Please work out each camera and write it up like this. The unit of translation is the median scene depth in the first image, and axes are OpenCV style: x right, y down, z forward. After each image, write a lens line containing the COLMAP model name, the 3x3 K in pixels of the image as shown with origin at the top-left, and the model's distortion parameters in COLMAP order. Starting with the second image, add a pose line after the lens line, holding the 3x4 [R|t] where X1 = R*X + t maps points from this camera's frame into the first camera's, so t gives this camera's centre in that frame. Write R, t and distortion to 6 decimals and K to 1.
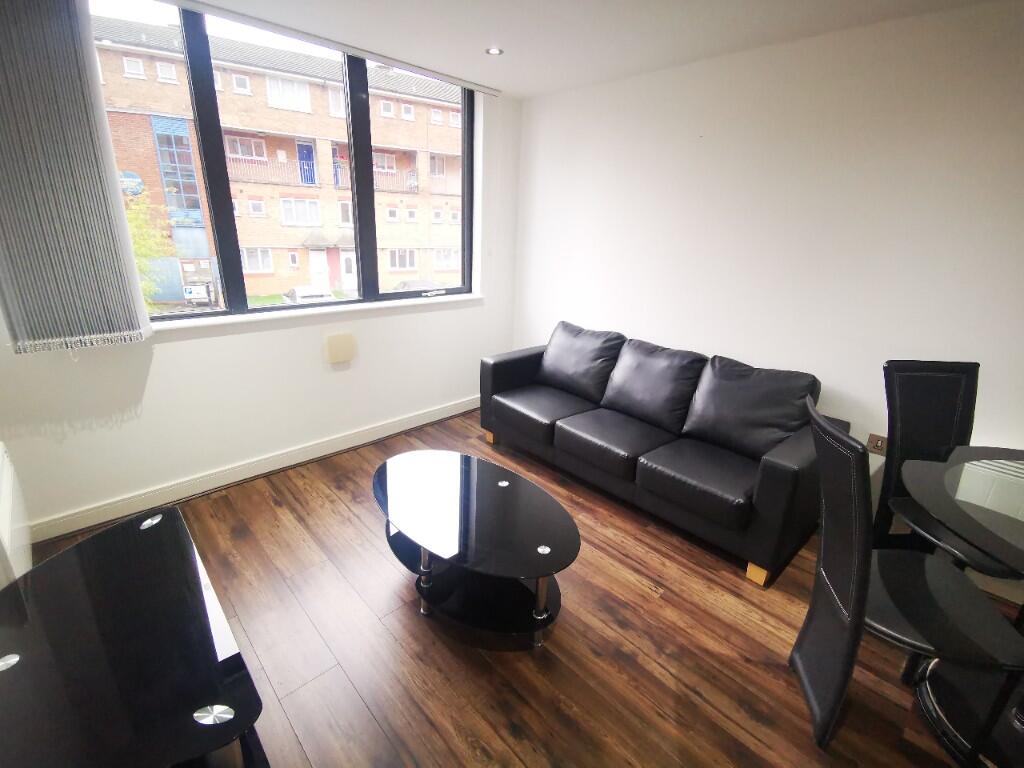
lens RADIAL K [[476.8, 0, 514.5], [0, 476.8, 388.4], [0, 0, 1]] dist [0.005600, -0.002449]
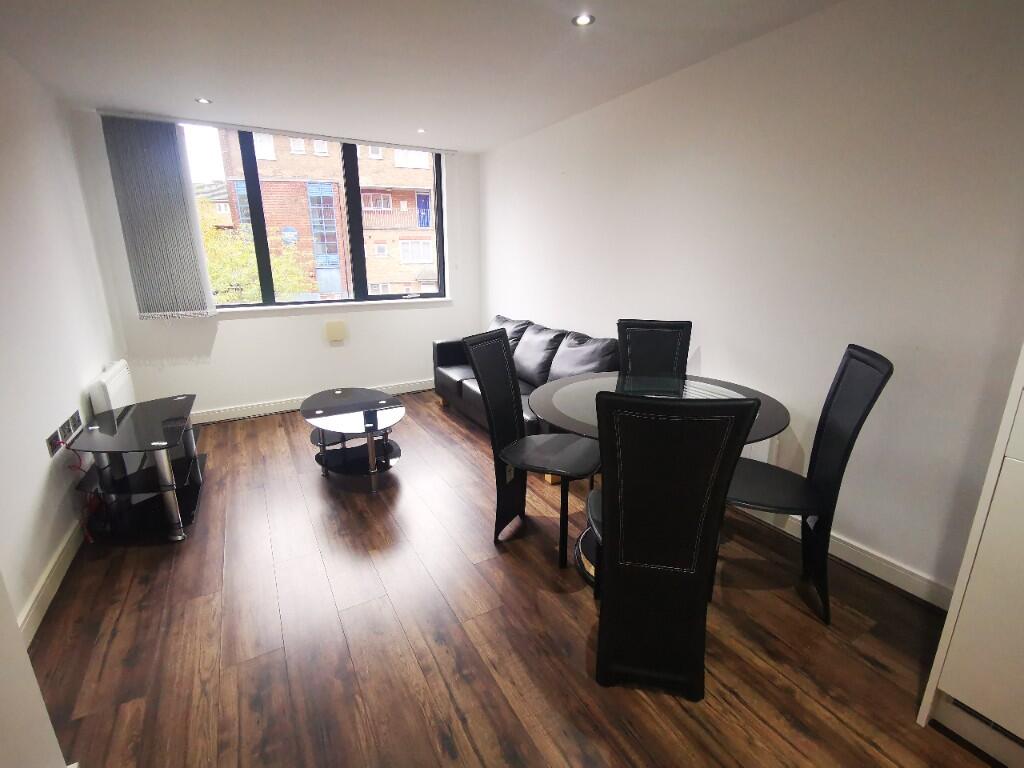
lens RADIAL K [[476.8, 0, 509.9], [0, 476.8, 380.0], [0, 0, 1]] dist [0.005600, -0.002449]
pose [[0.967804, 0.022542, -0.250695, 0.464317], [-0.042949, 0.996165, -0.076230, 0.136715], [0.248015, 0.084543, 0.965060, -0.246913]]
